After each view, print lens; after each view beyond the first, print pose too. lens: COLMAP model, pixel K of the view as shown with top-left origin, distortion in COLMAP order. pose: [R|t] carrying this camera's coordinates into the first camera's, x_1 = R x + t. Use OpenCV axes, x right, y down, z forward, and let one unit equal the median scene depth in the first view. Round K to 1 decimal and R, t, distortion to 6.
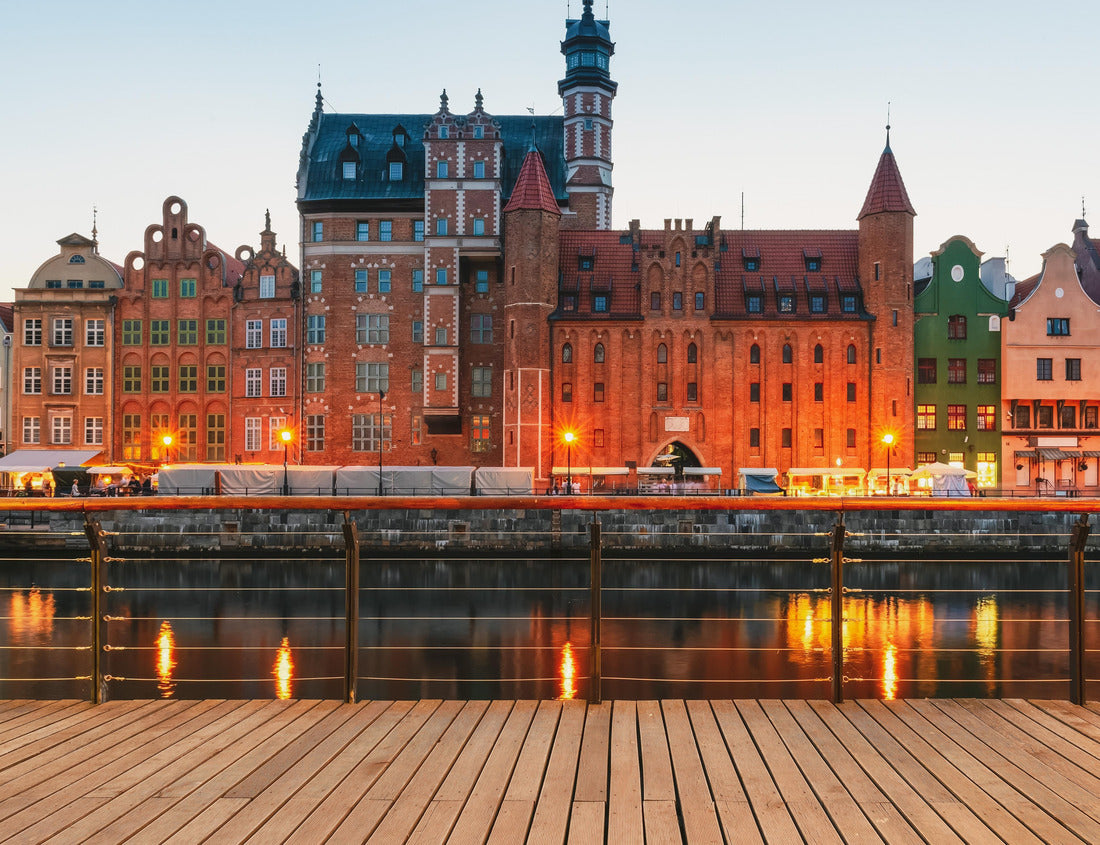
lens RADIAL K [[918.4, 0, 550.0], [0, 918.4, 464.5], [0, 0, 1]] dist [-0.000121, 0.000454]
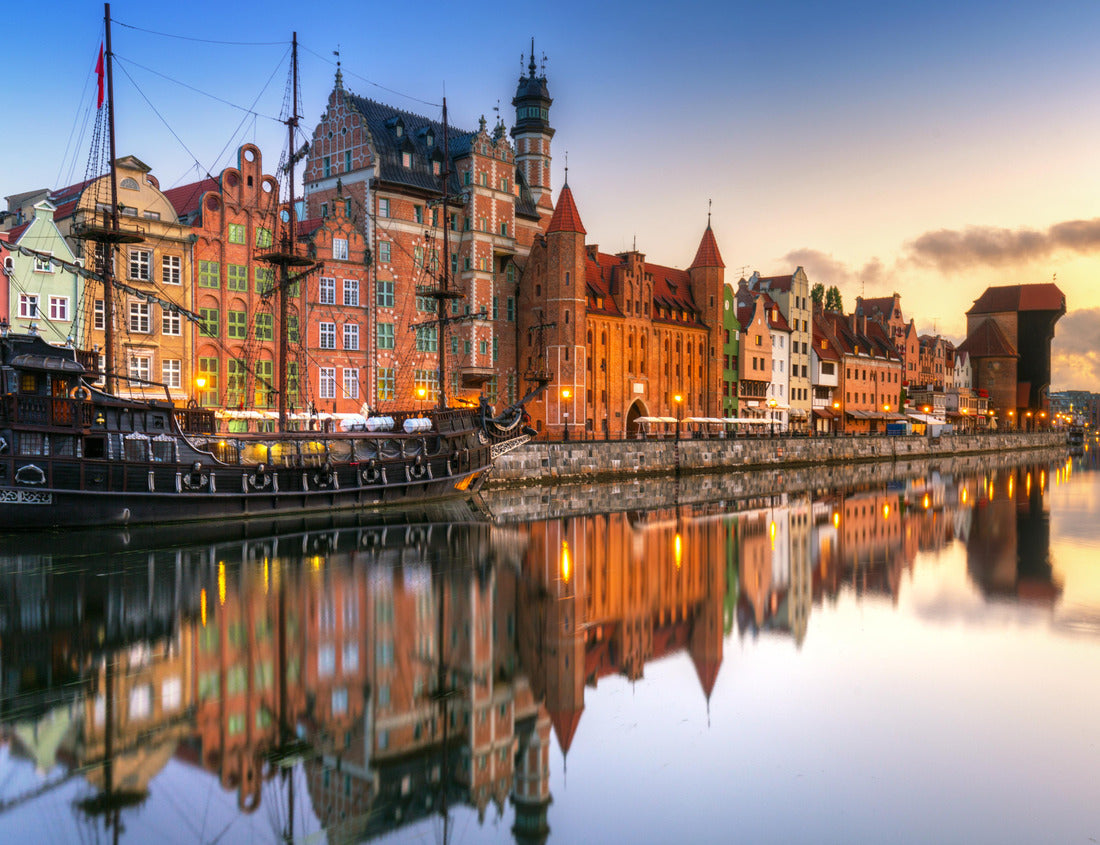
lens RADIAL K [[945.8, 0, 550.0], [0, 945.8, 422.5], [0, 0, 1]] dist [0.000490, 0.001234]
pose [[0.664851, 0.000793, 0.746975, -1.029065], [-0.016559, 0.999769, 0.013677, -0.006029], [-0.746792, -0.021462, 0.664711, 0.058298]]
